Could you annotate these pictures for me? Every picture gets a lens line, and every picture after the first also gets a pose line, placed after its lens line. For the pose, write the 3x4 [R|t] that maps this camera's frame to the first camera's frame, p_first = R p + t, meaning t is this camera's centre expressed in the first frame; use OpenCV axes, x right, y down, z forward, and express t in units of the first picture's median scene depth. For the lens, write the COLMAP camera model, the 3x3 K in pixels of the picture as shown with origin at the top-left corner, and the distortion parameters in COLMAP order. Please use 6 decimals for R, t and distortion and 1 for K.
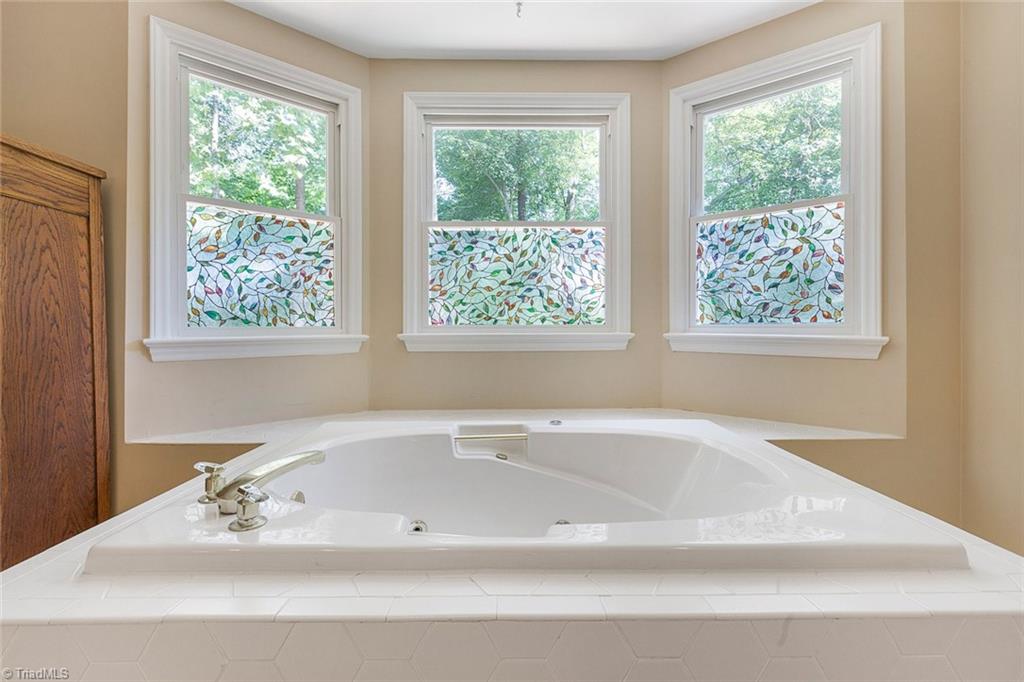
lens RADIAL K [[466.2, 0, 510.0], [0, 466.2, 333.1], [0, 0, 1]] dist [-0.003716, -0.000307]
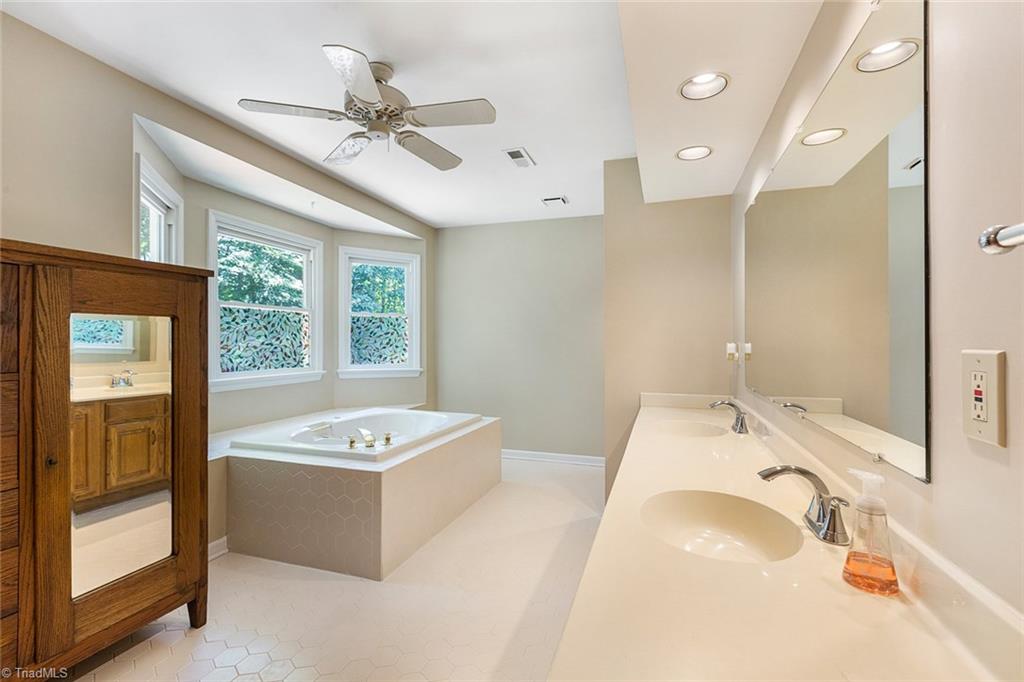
lens RADIAL K [[466.2, 0, 510.0], [0, 466.2, 333.1], [0, 0, 1]] dist [-0.003716, -0.000307]
pose [[0.333376, 0.020023, 0.942581, -1.324576], [0.005935, 0.999710, -0.023336, -0.108835], [-0.942775, 0.013374, 0.333160, -0.346513]]
